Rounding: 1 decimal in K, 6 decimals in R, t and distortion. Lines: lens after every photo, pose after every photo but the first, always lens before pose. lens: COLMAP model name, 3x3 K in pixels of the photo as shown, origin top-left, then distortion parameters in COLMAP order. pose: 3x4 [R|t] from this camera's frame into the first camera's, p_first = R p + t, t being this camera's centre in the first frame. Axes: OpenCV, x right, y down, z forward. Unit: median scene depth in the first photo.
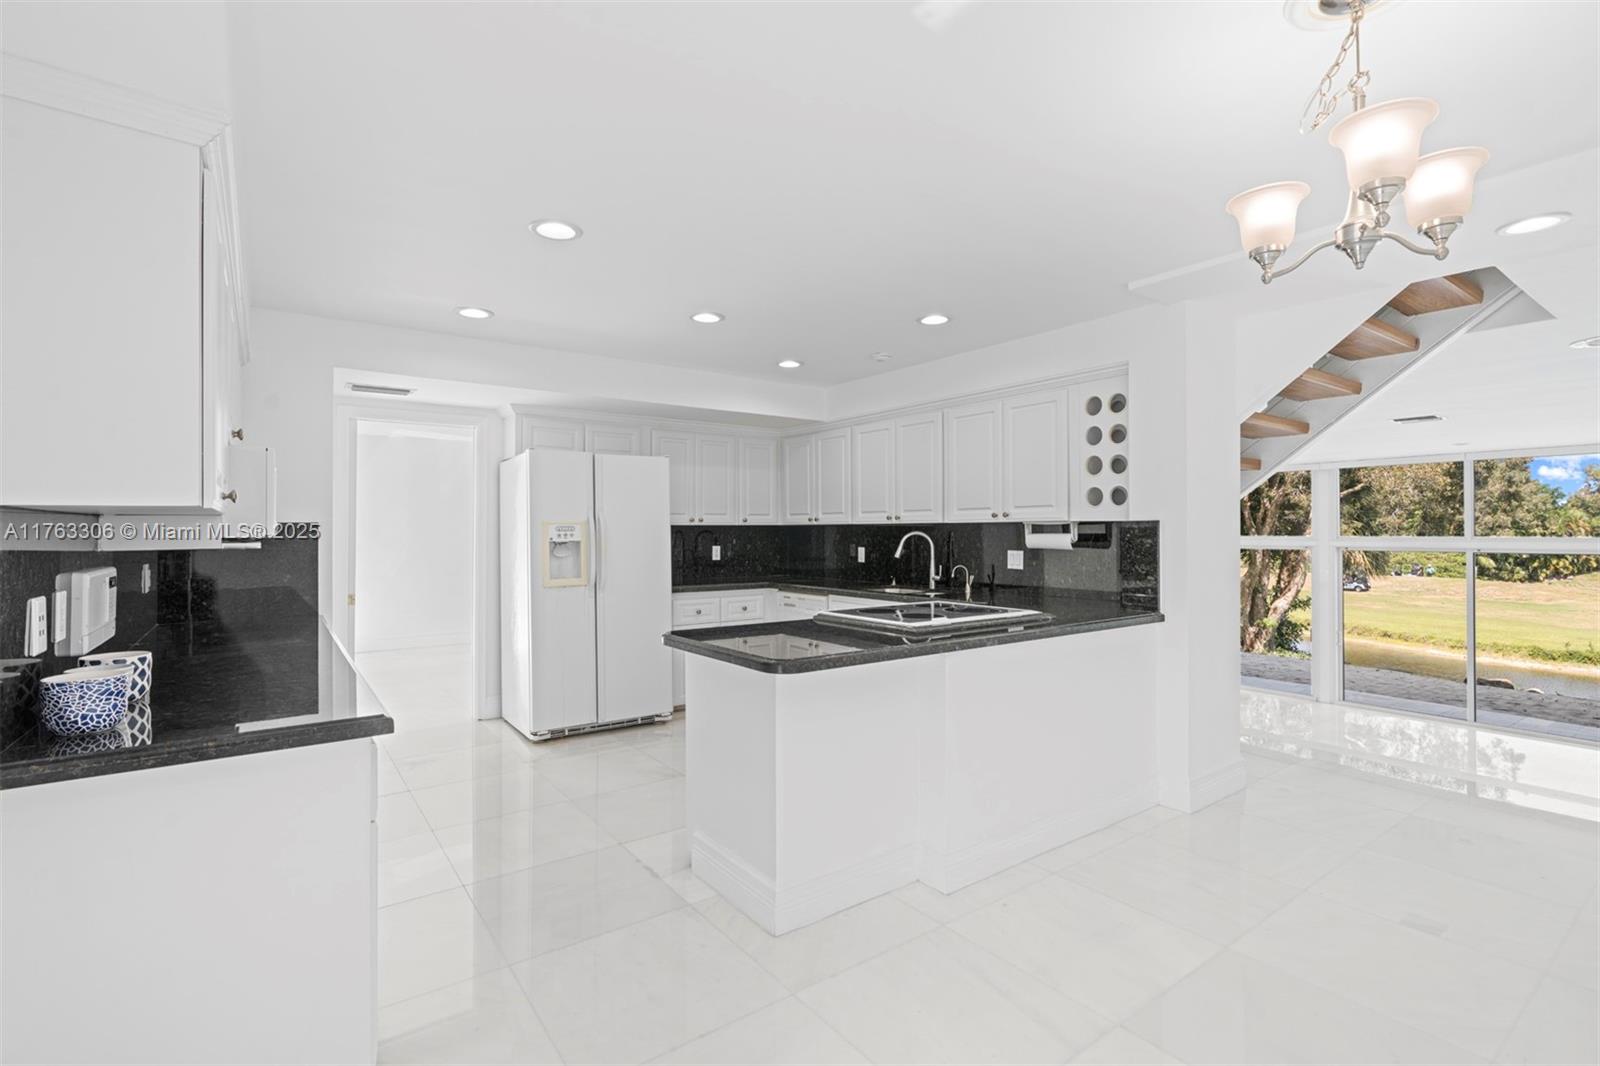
lens RADIAL K [[733.6, 0, 806.3], [0, 733.6, 529.4], [0, 0, 1]] dist [0.002645, 0.000336]
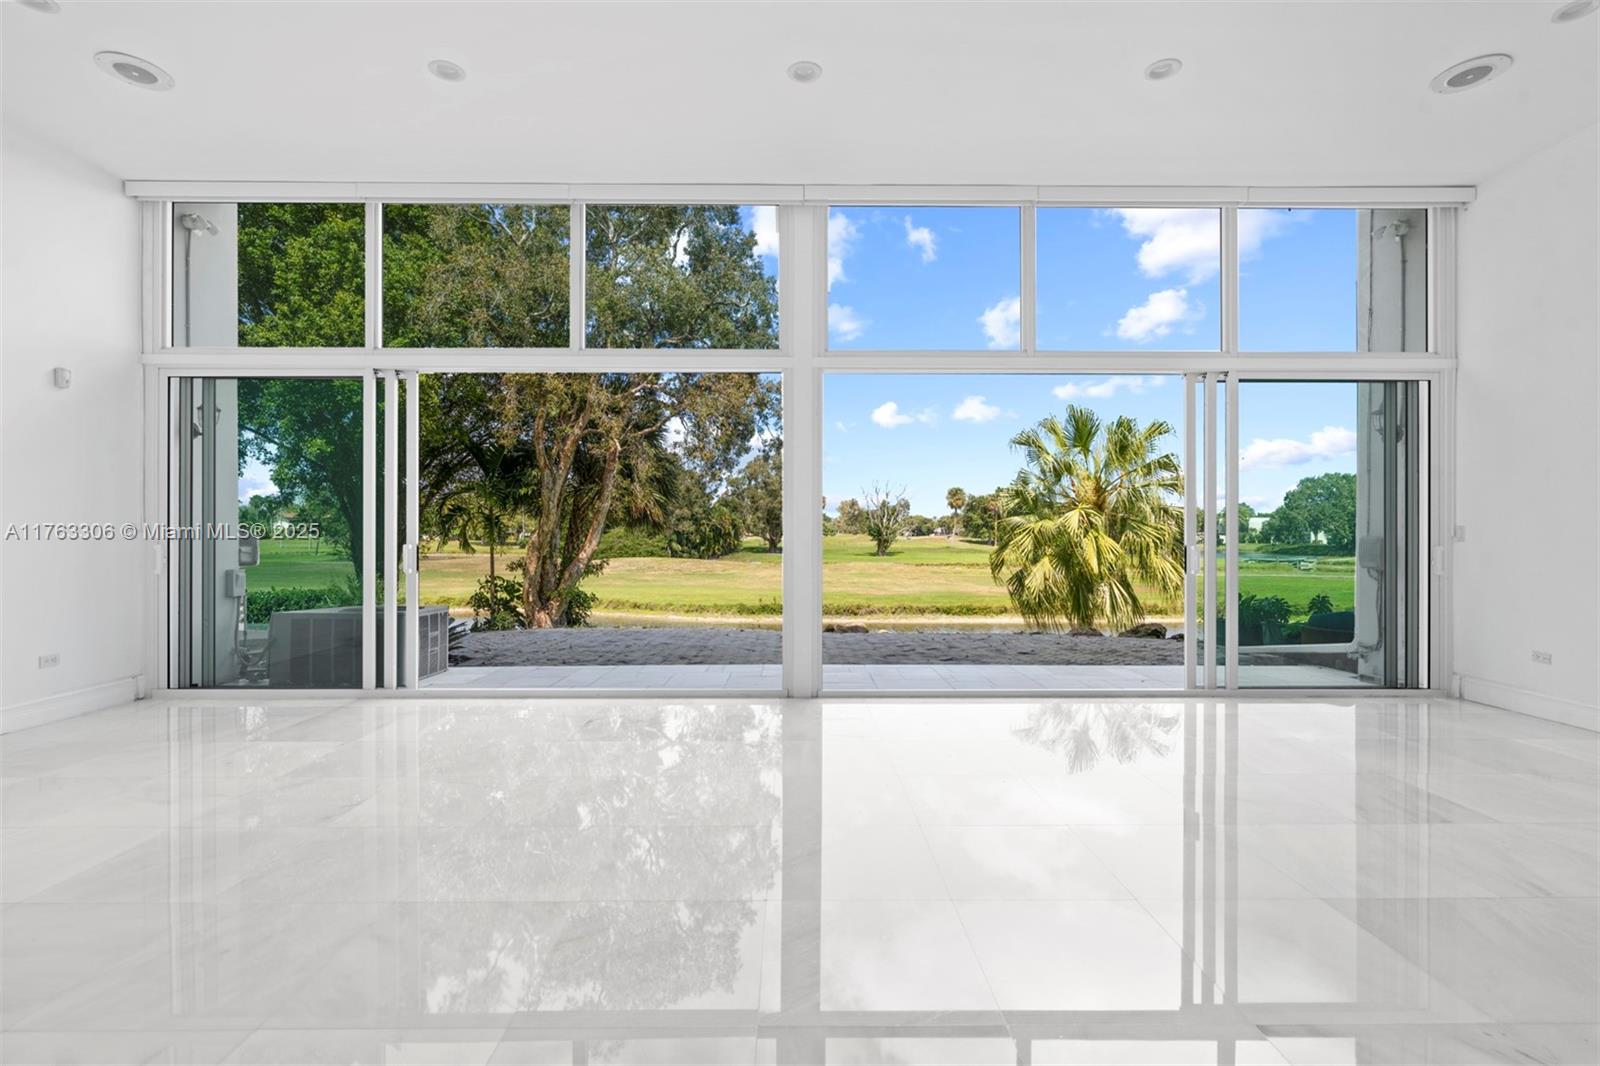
lens RADIAL K [[733.6, 0, 806.3], [0, 733.6, 529.4], [0, 0, 1]] dist [0.002645, 0.000336]
pose [[0.581529, 0.003323, 0.813519, 0.106931], [-0.002531, 0.999994, -0.002276, 0.043478], [-0.813522, -0.000735, 0.581534, 0.241227]]
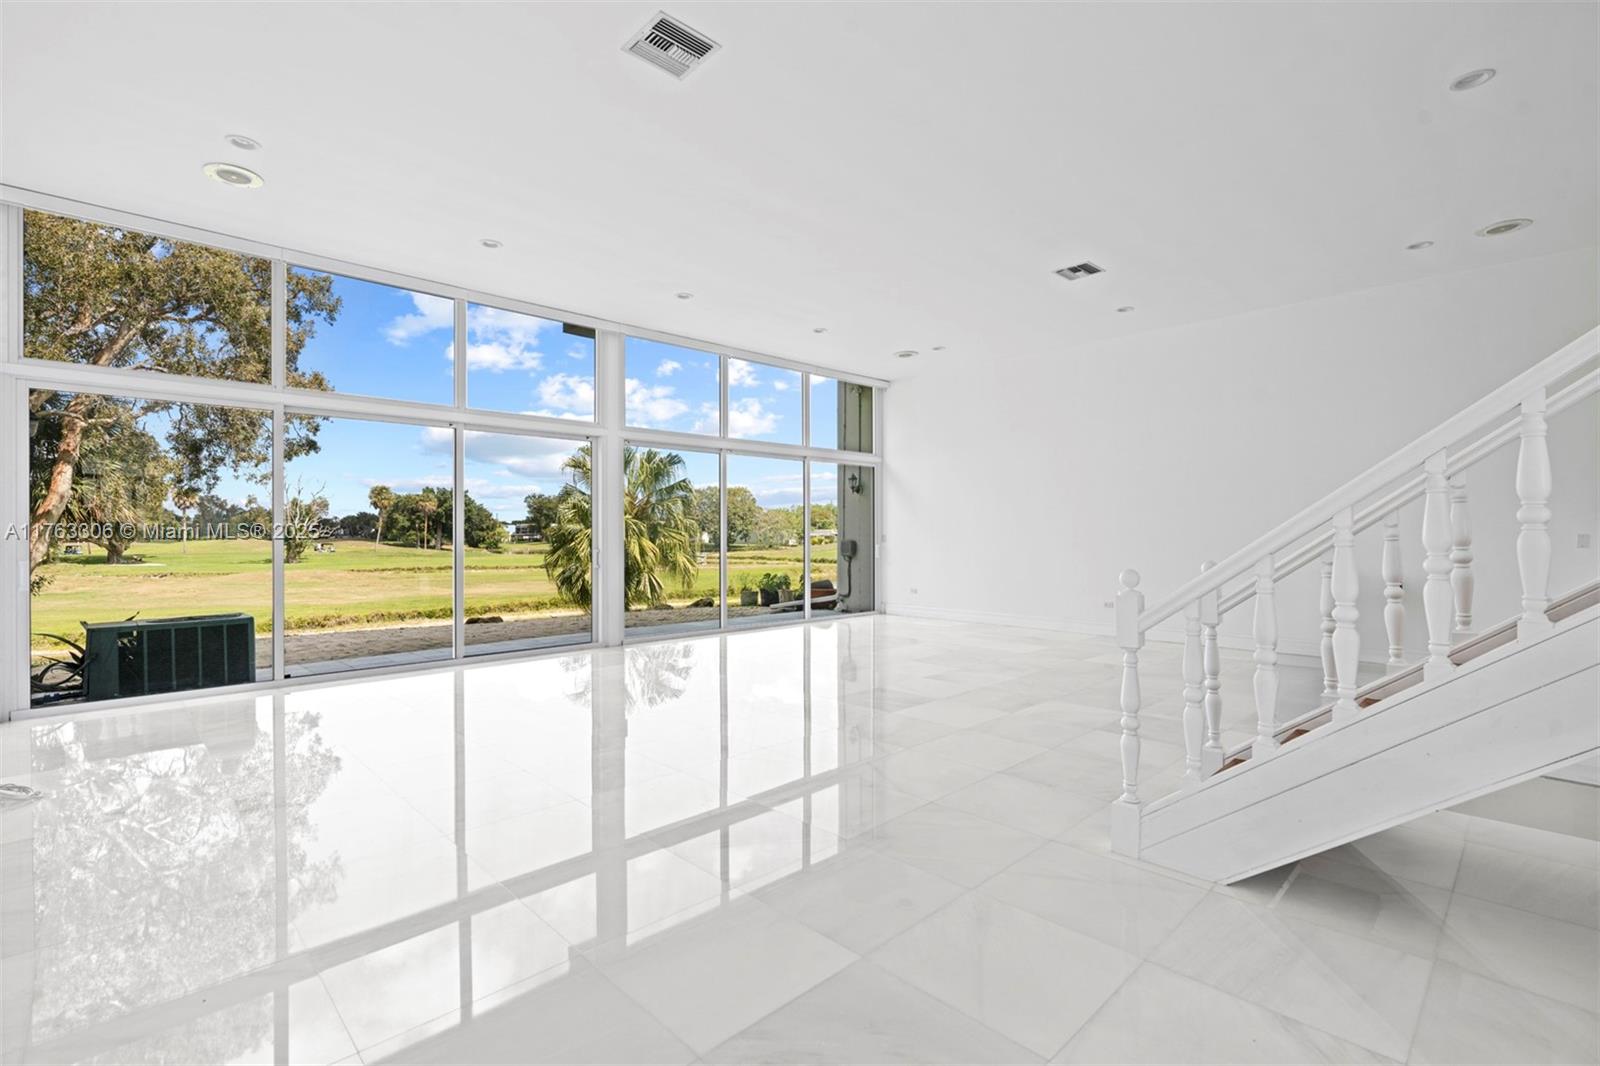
lens RADIAL K [[720.4, 0, 800.0], [0, 720.4, 533.0], [0, 0, 1]] dist [-0.002009, -0.000835]
pose [[-0.126229, 0.000417, 0.992001, -0.016069], [0.000752, 1.000000, -0.000325, 0.040791], [-0.992001, 0.000705, -0.126229, 0.302397]]
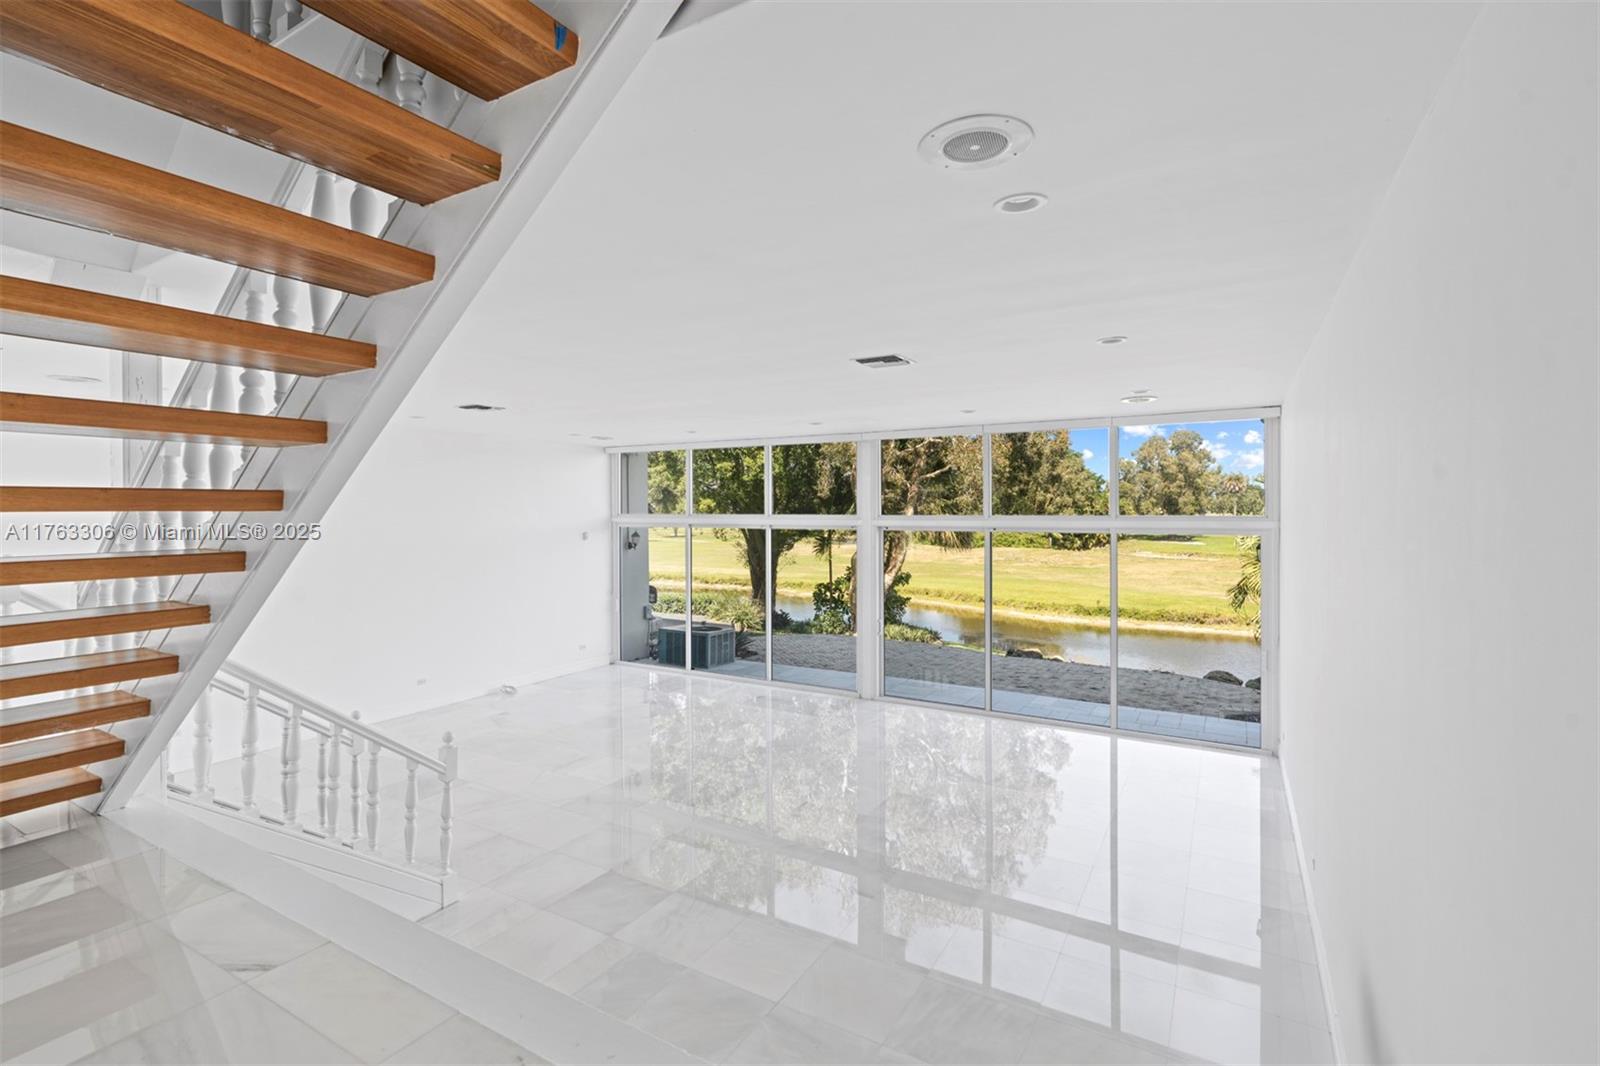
lens RADIAL K [[743.5, 0, 820.6], [0, 743.5, 512.5], [0, 0, 1]] dist [-0.001467, -0.000126]
pose [[0.908282, -0.000050, 0.418359, 0.091527], [-0.003072, 0.999972, 0.006789, 0.000286], [-0.418348, -0.007452, 0.908256, 0.066200]]
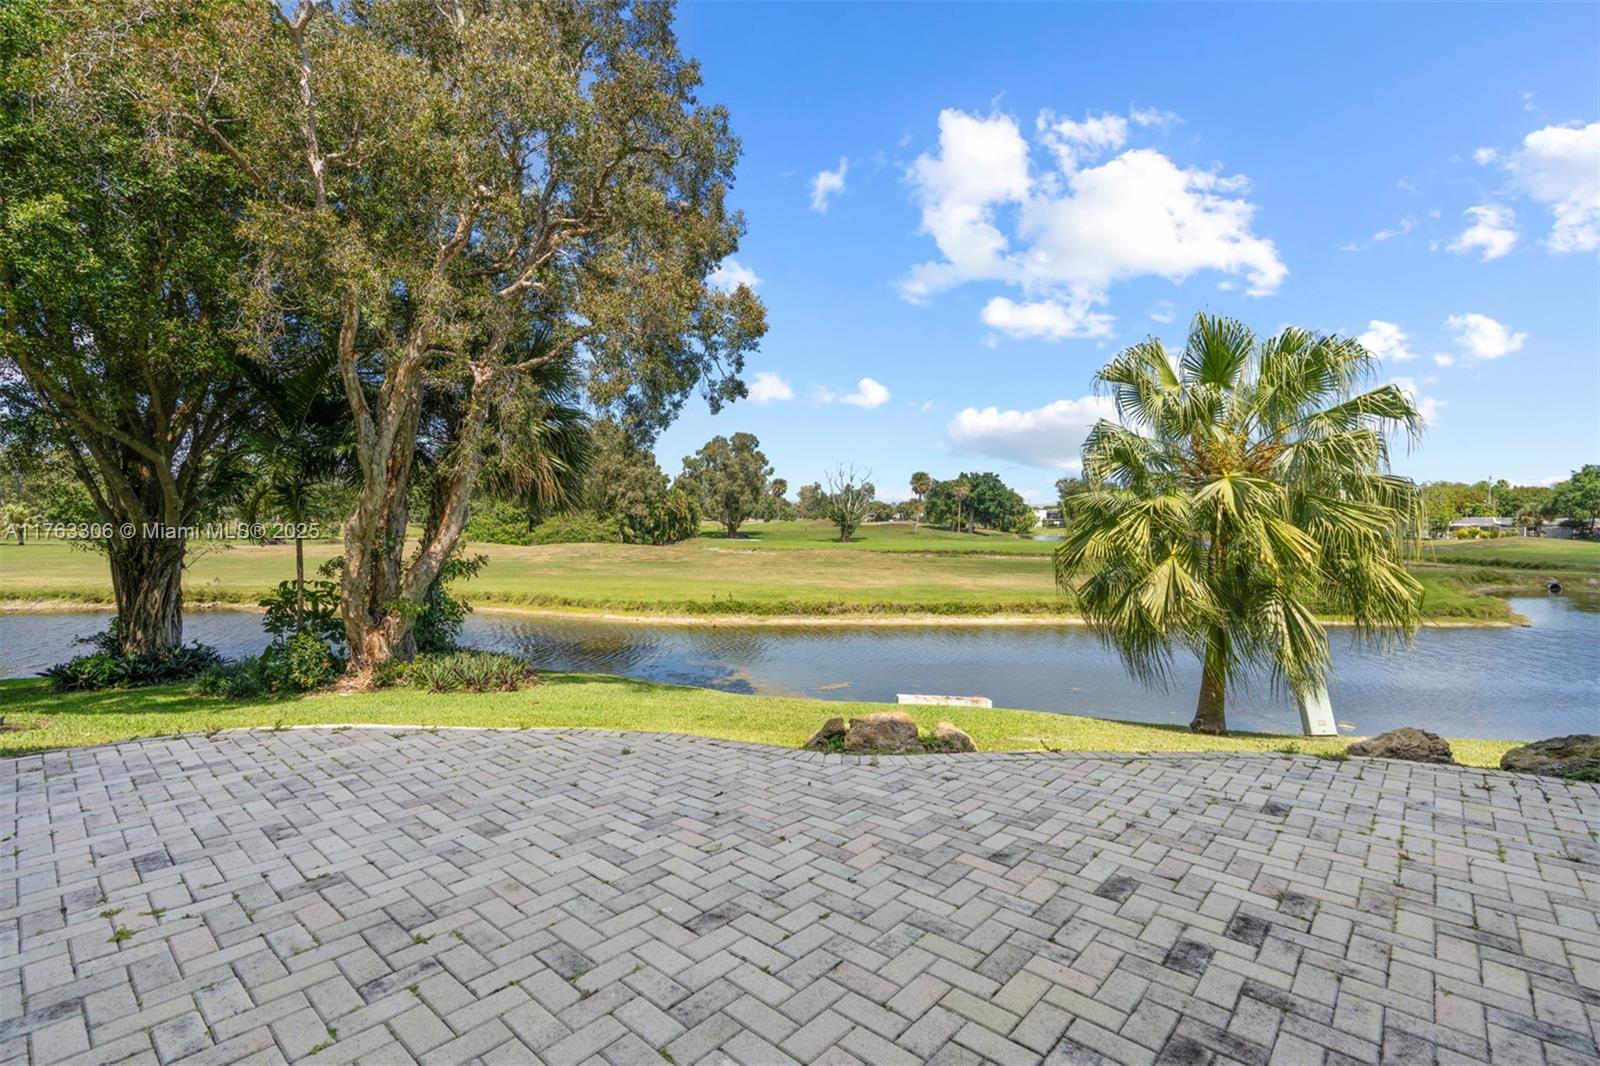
lens RADIAL K [[726.9, 0, 780.7], [0, 726.9, 524.5], [0, 0, 1]] dist [-0.001677, -0.000075]
pose [[0.565557, -0.004234, 0.824699, 0.259038], [-0.009419, 0.999888, 0.011593, 0.044713], [-0.824656, -0.014325, 0.565454, 0.353913]]
